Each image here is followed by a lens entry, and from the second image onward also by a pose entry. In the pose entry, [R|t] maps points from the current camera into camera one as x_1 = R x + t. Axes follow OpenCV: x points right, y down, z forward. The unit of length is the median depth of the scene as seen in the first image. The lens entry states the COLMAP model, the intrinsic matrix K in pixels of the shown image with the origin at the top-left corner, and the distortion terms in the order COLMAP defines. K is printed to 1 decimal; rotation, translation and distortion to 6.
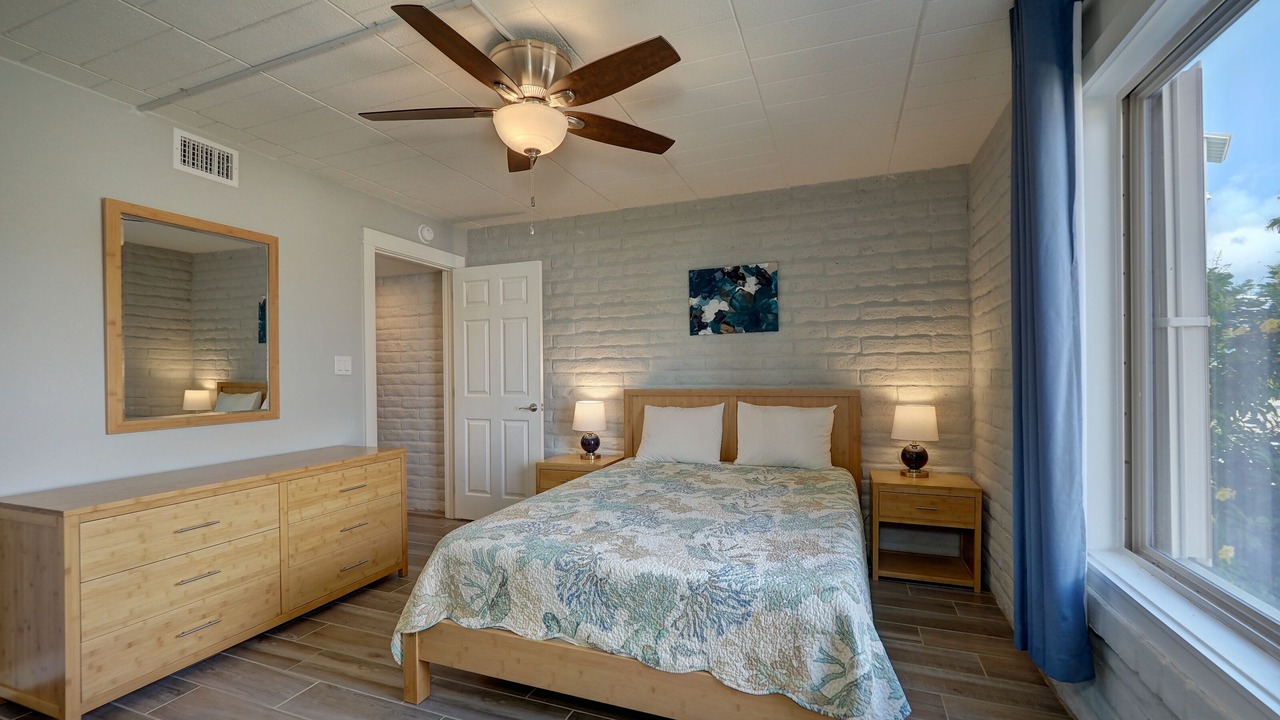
lens RADIAL K [[541.0, 0, 635.2], [0, 541.0, 371.8], [0, 0, 1]] dist [0.000902, -0.005456]
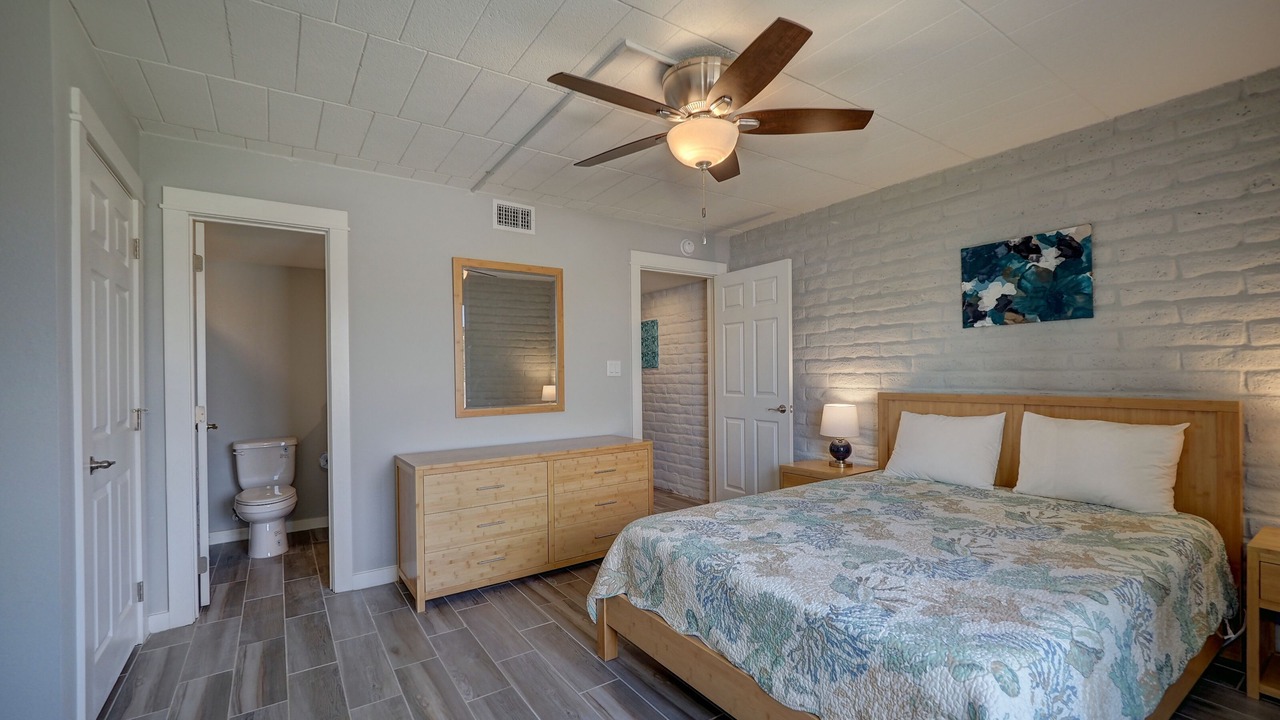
lens RADIAL K [[541.0, 0, 633.2], [0, 541.0, 371.9], [0, 0, 1]] dist [0.000902, -0.005456]
pose [[0.819582, -0.001230, -0.572961, 0.199068], [0.005800, 0.999964, 0.006151, -0.011466], [0.572933, -0.008364, 0.819560, 0.049391]]
